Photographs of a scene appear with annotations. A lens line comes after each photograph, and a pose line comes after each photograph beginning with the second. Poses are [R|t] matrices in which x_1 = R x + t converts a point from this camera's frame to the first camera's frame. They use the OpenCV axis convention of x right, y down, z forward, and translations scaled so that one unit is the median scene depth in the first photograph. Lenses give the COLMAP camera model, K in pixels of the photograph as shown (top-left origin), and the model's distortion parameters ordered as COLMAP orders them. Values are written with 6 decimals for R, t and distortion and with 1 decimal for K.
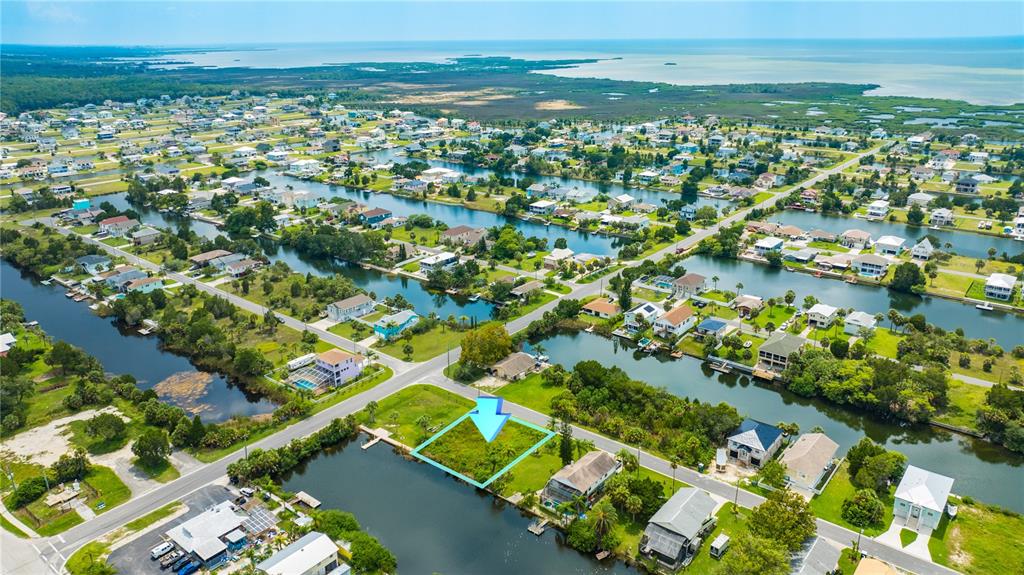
lens RADIAL K [[716.6, 0, 513.9], [0, 716.6, 286.6], [0, 0, 1]] dist [-0.032655, 0.030740]
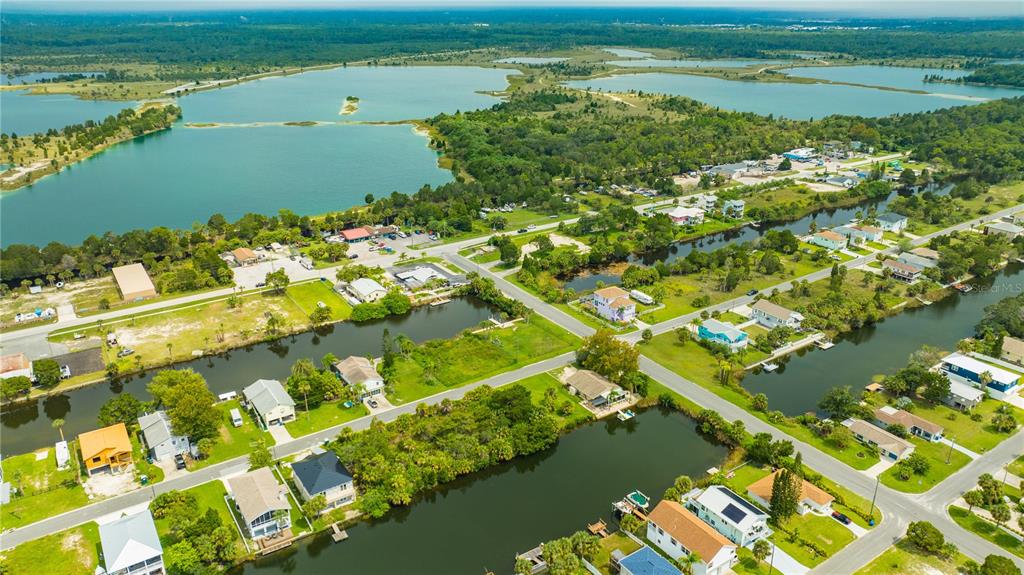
lens RADIAL K [[716.6, 0, 517.7], [0, 716.6, 284.2], [0, 0, 1]] dist [-0.032655, 0.030740]
pose [[-0.290587, 0.356401, -0.887996, 0.590500], [-0.317209, 0.839680, 0.440812, -0.272519], [0.902739, 0.409775, -0.130947, 0.759420]]
